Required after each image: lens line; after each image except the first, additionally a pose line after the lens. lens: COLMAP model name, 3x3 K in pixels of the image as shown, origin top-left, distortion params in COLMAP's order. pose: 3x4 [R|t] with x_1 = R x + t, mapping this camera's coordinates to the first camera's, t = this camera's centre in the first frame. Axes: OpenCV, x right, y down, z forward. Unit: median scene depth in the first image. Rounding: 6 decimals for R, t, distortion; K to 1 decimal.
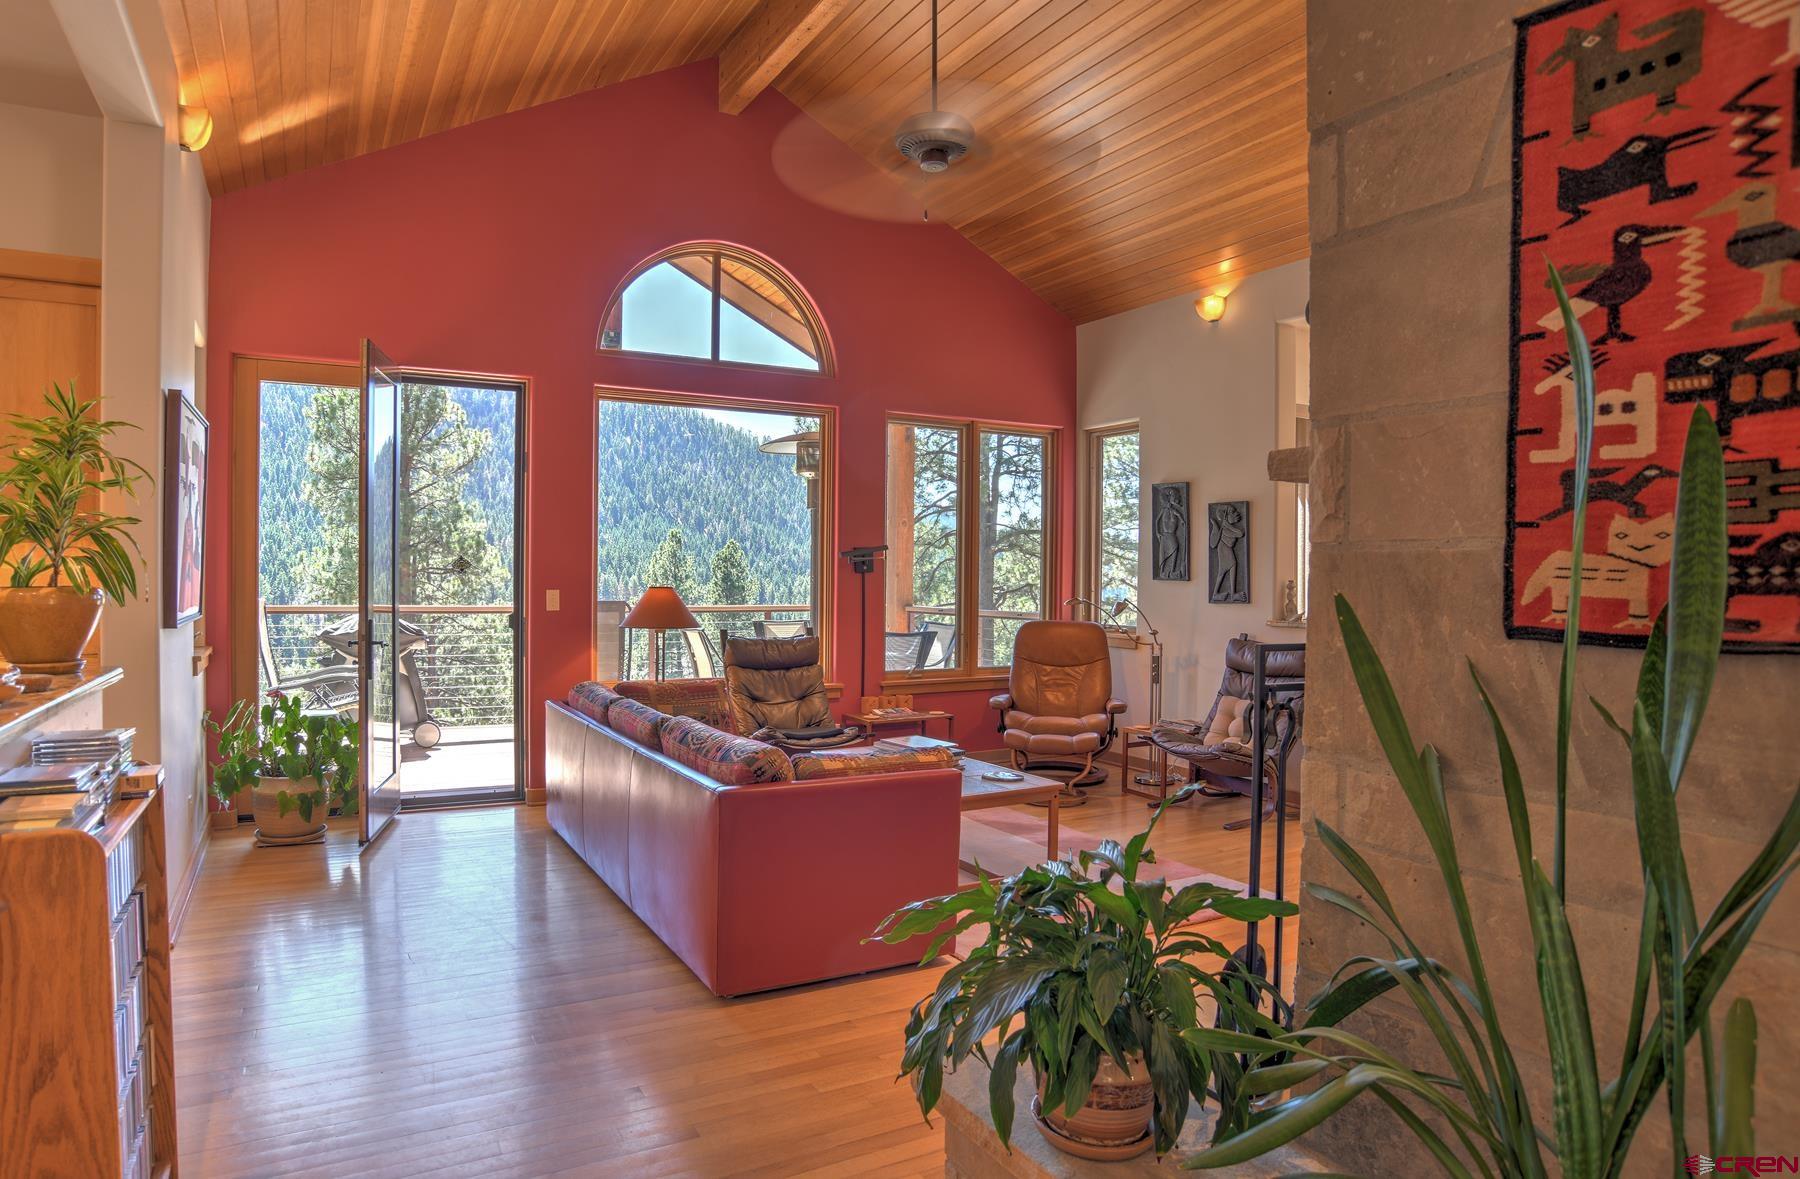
lens RADIAL K [[955.2, 0, 894.4], [0, 955.2, 558.2], [0, 0, 1]] dist [-0.100646, 0.058051]
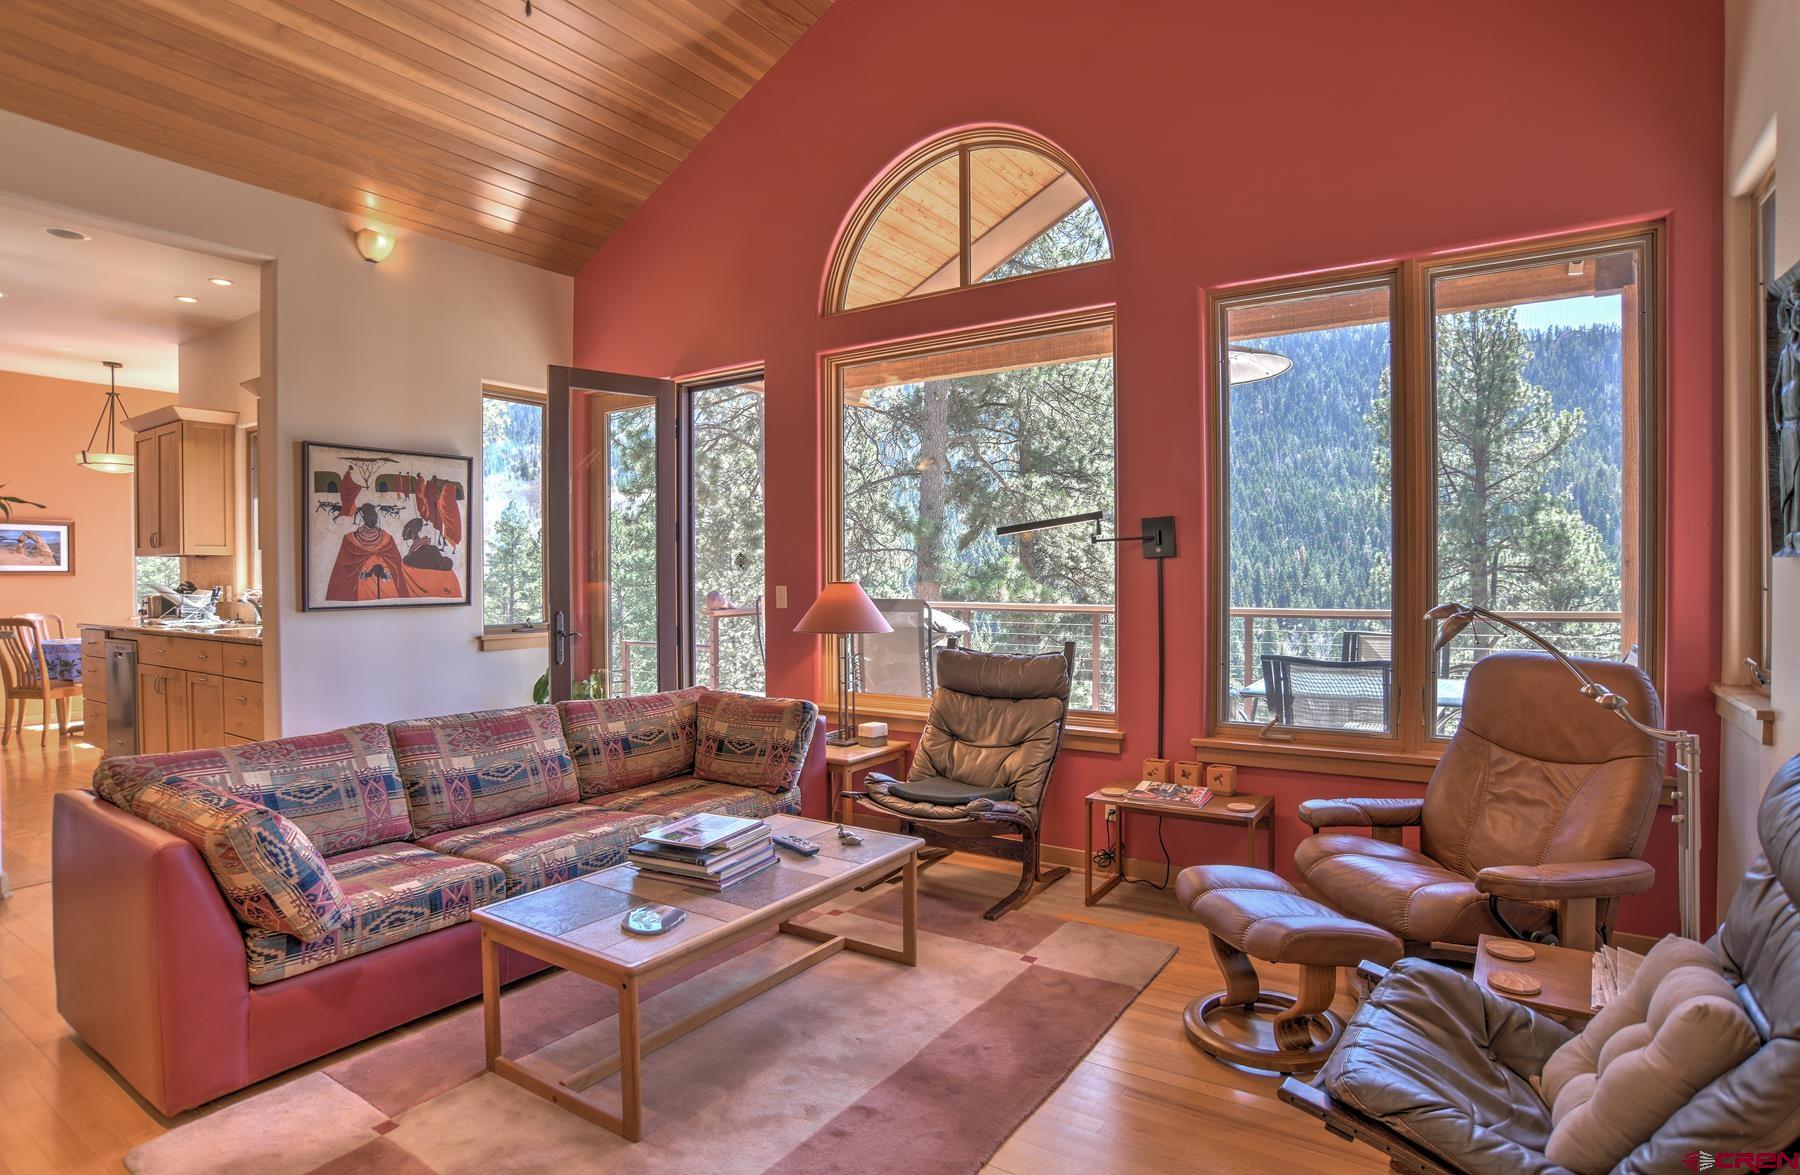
lens RADIAL K [[955.2, 0, 894.4], [0, 955.2, 556.2], [0, 0, 1]] dist [-0.100646, 0.058051]
pose [[0.468981, -0.029685, -0.882709, 0.447890], [0.026766, 0.999454, -0.019390, 0.022547], [0.882803, -0.014533, 0.469519, 0.582511]]
